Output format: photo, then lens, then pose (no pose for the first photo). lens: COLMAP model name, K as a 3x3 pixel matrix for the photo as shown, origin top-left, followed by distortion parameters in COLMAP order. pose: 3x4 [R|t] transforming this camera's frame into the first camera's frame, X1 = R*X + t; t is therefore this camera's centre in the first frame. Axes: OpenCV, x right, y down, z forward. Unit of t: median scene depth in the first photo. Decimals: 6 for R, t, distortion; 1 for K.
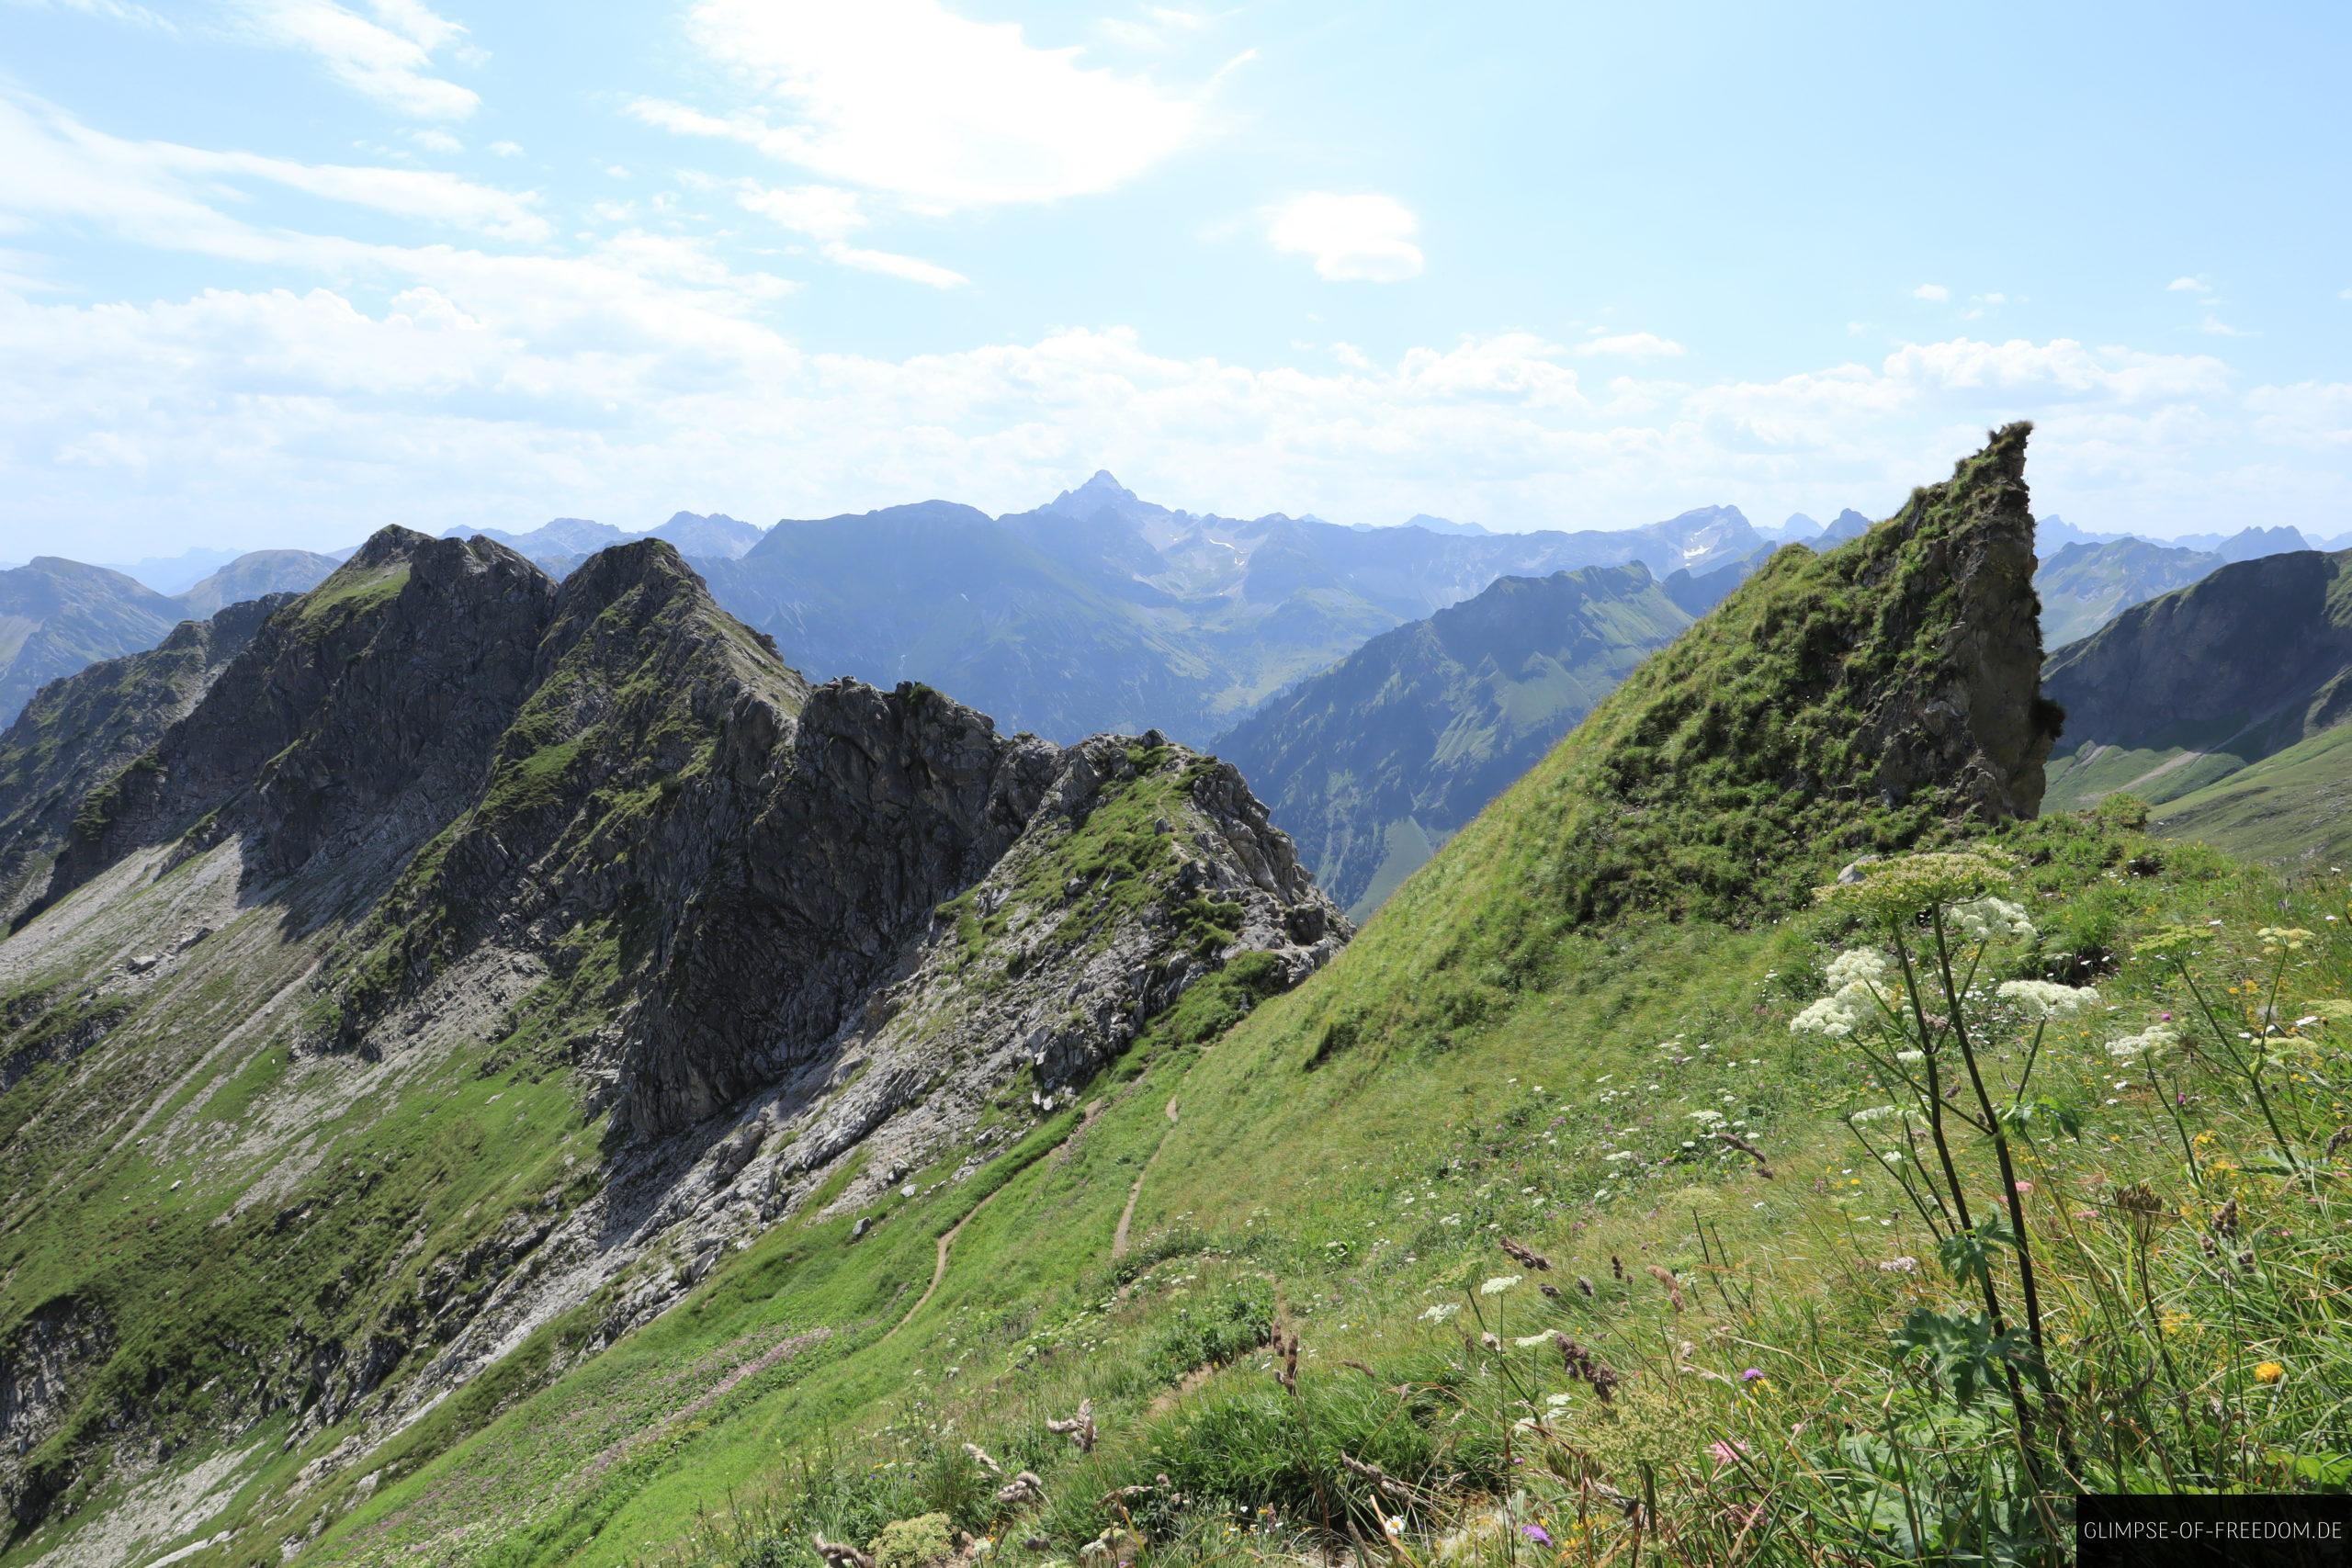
lens RADIAL K [[1197.0, 0, 1189.3], [0, 1197.0, 787.4], [0, 0, 1]] dist [-0.036810, 0.009558]
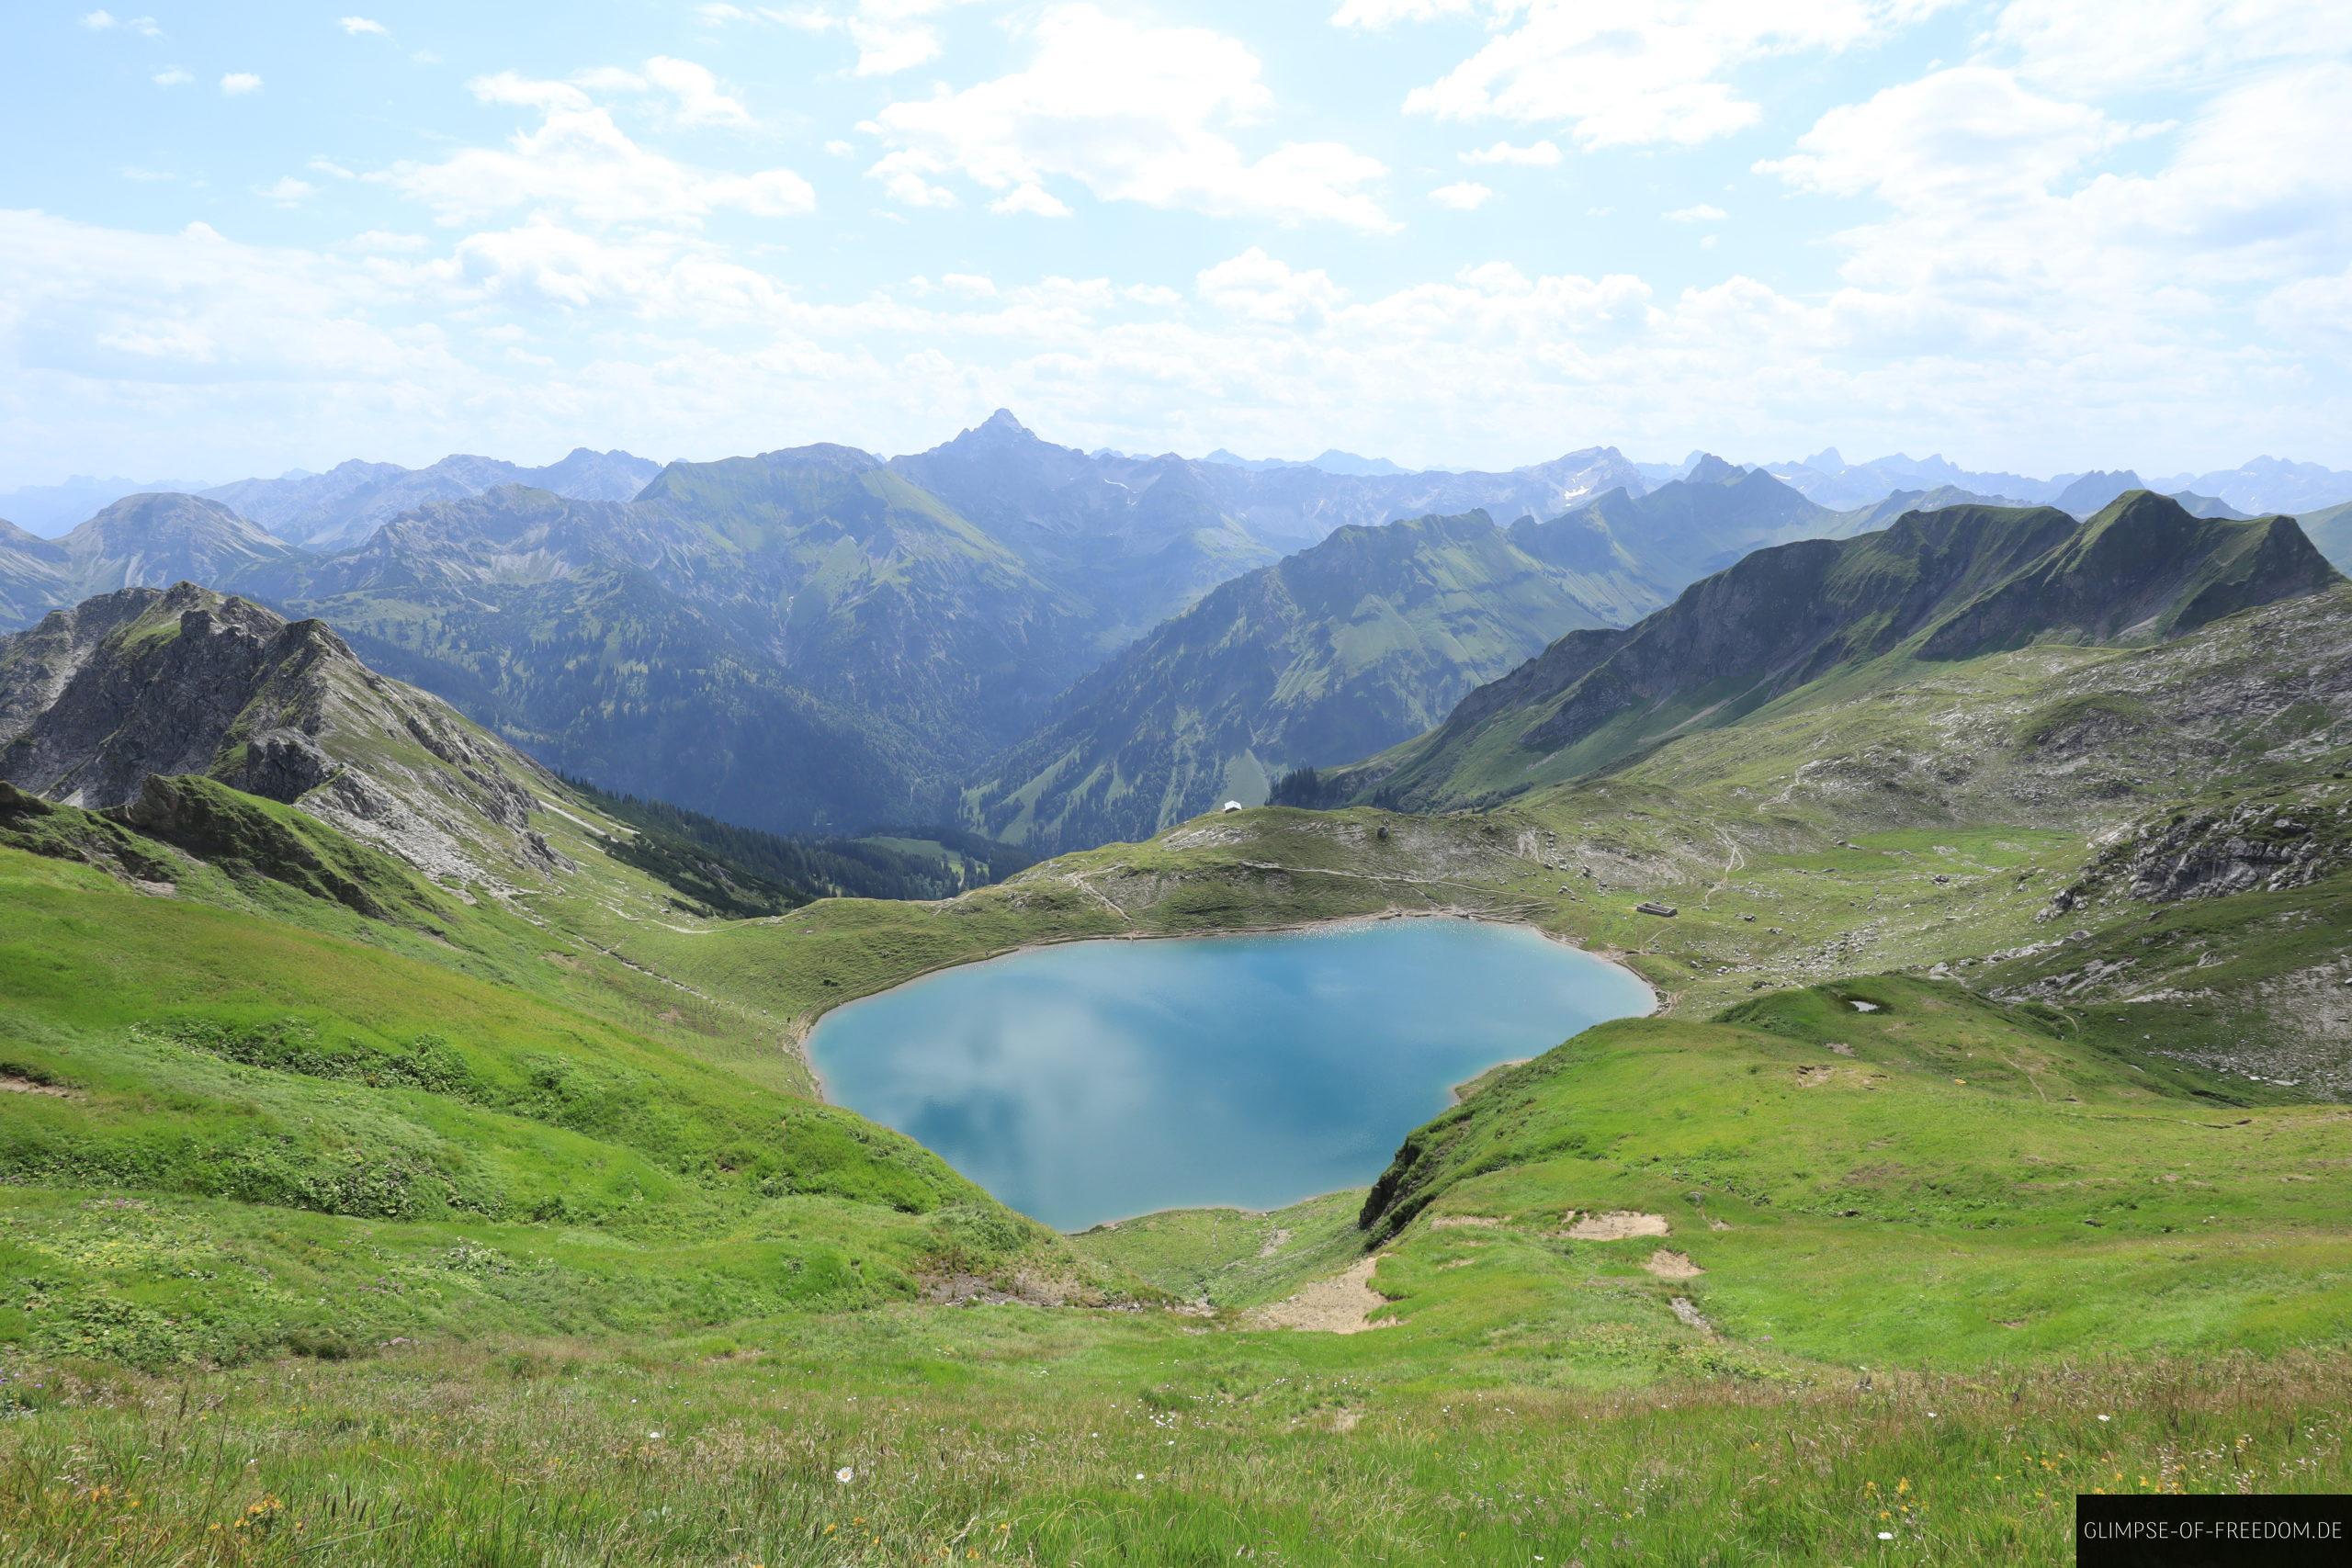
lens RADIAL K [[1194.5, 0, 1176.0], [0, 1194.5, 784.0], [0, 0, 1]] dist [-0.032306, 0.007165]
pose [[0.998972, -0.007360, 0.044736, 0.053553], [0.004922, 0.998508, 0.054375, -0.003935], [-0.045069, -0.054099, 0.997518, -0.057965]]
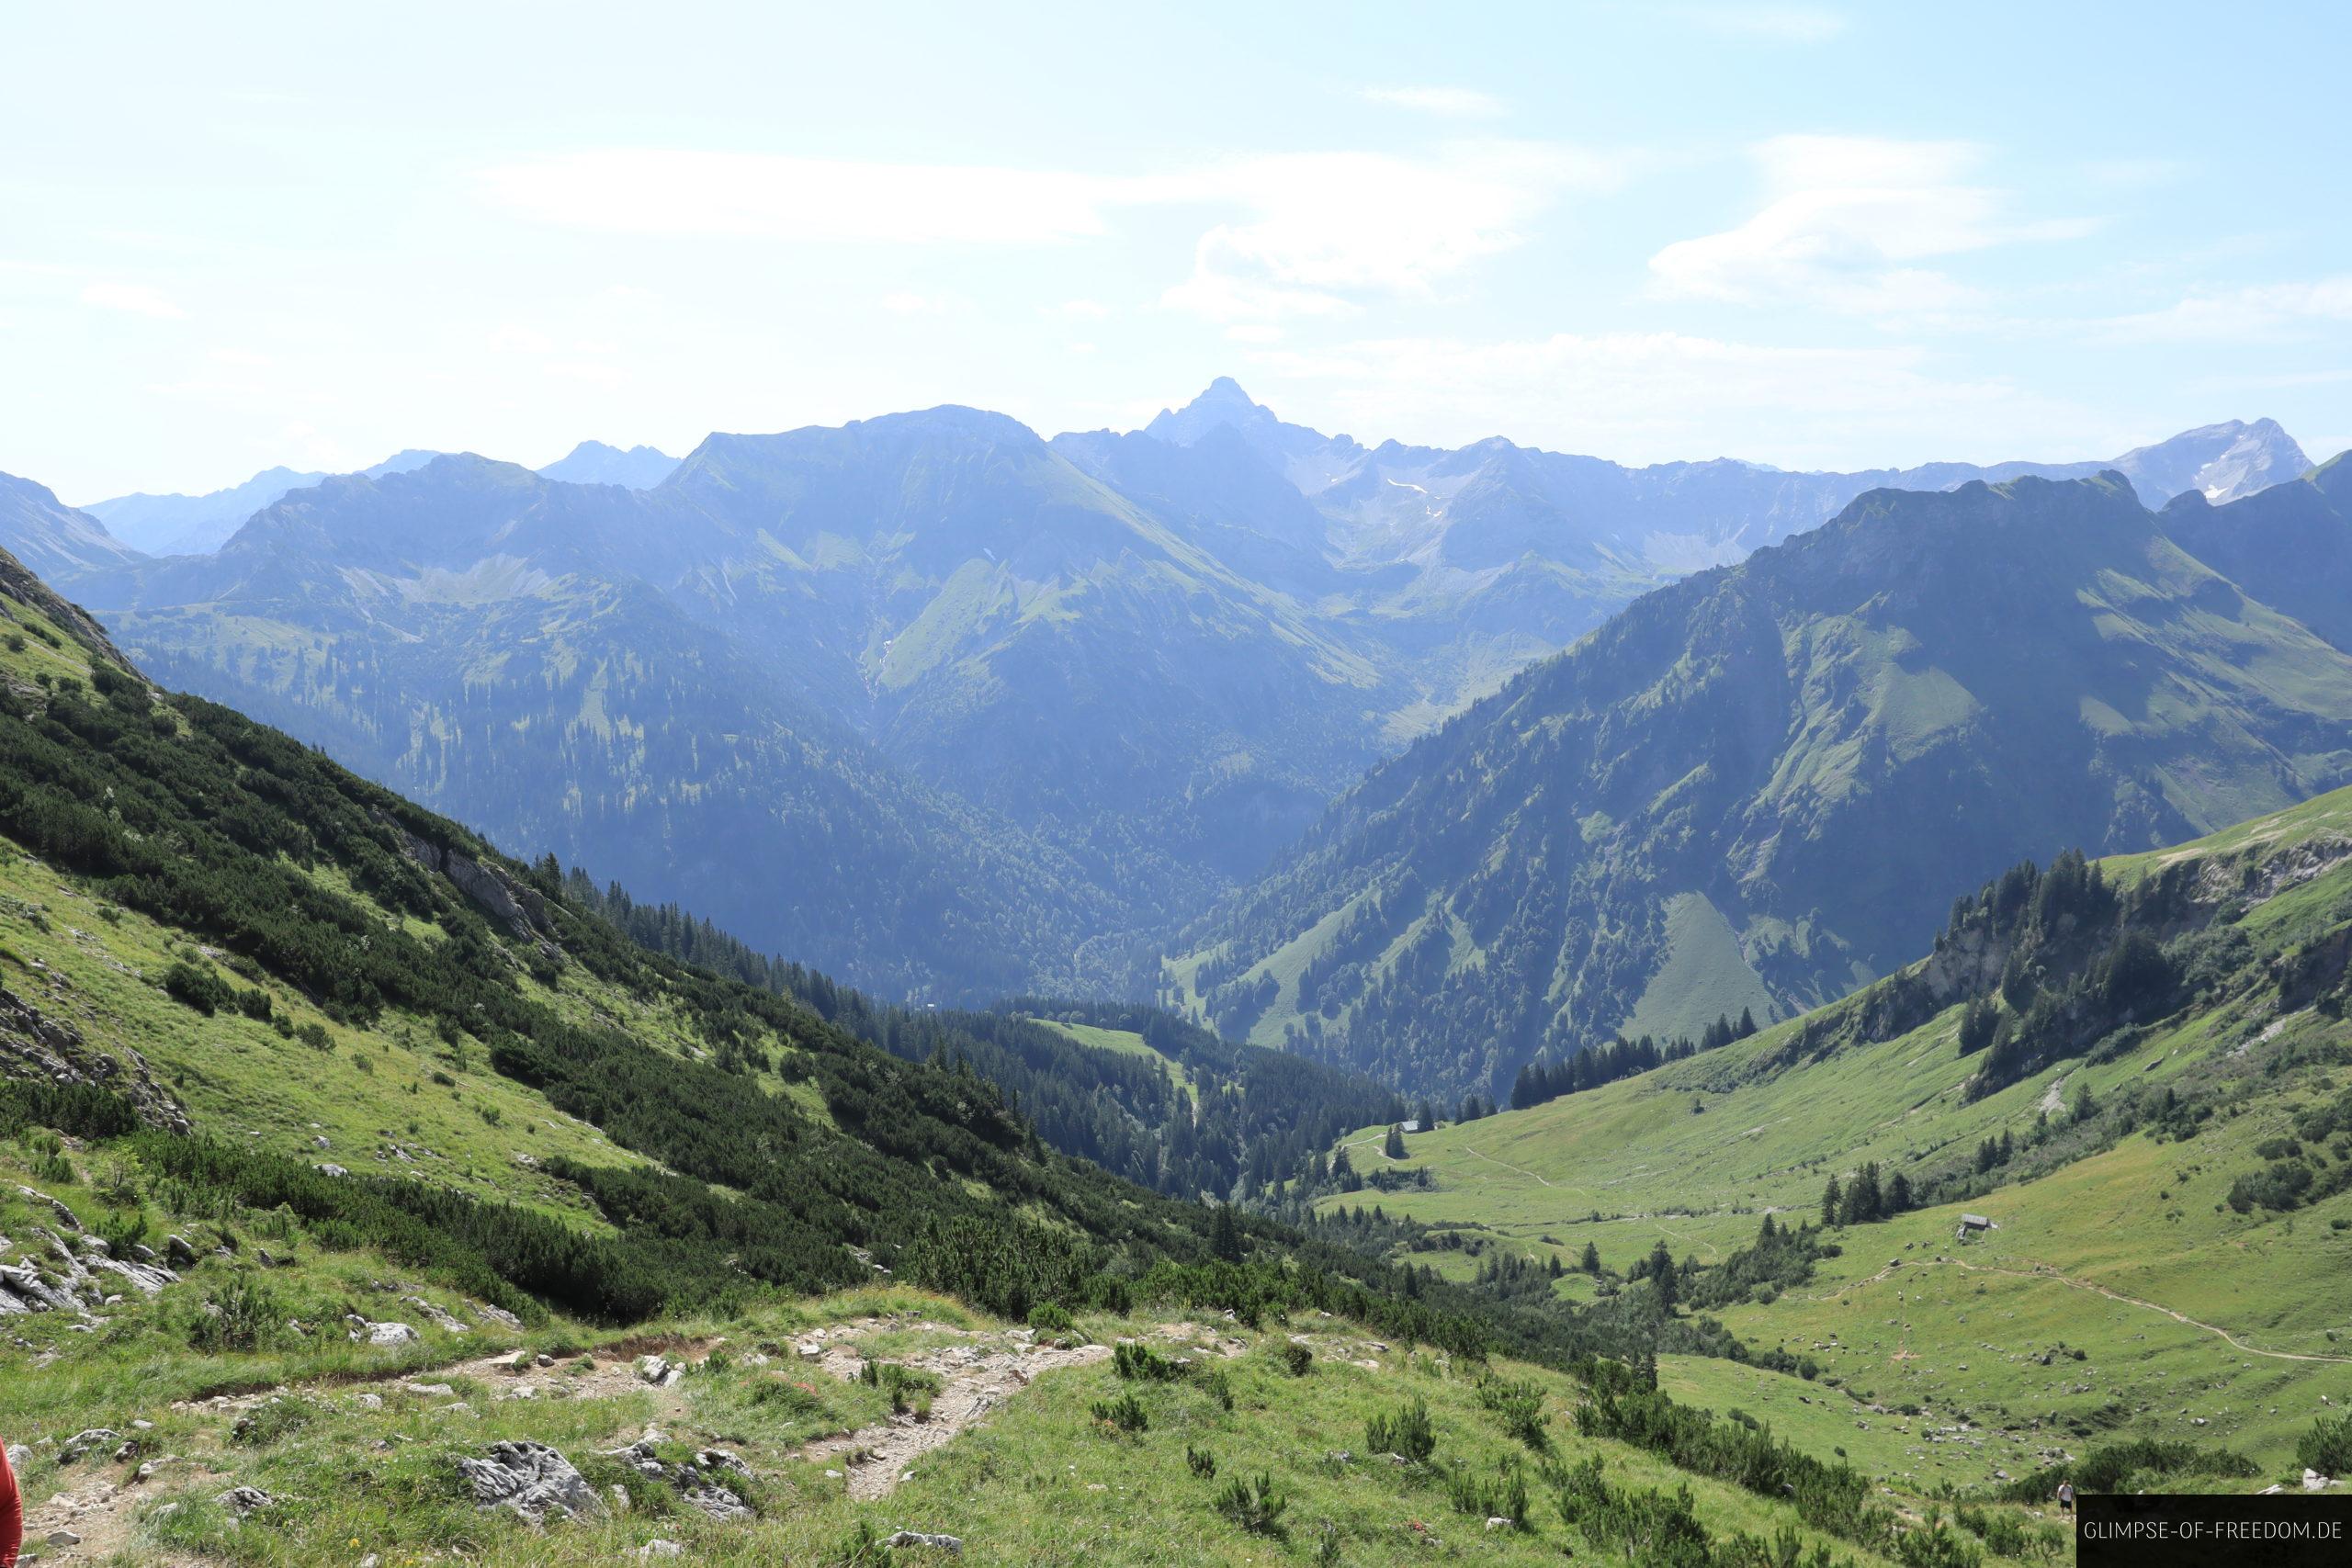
lens RADIAL K [[1817.3, 0, 1176.0], [0, 1817.3, 784.0], [0, 0, 1]] dist [-0.006239, 0.001830]
pose [[0.994178, 0.013233, -0.106935, 0.018135], [-0.019541, 0.998116, -0.058159, 0.020751], [0.105964, 0.059910, 0.992564, 0.079133]]
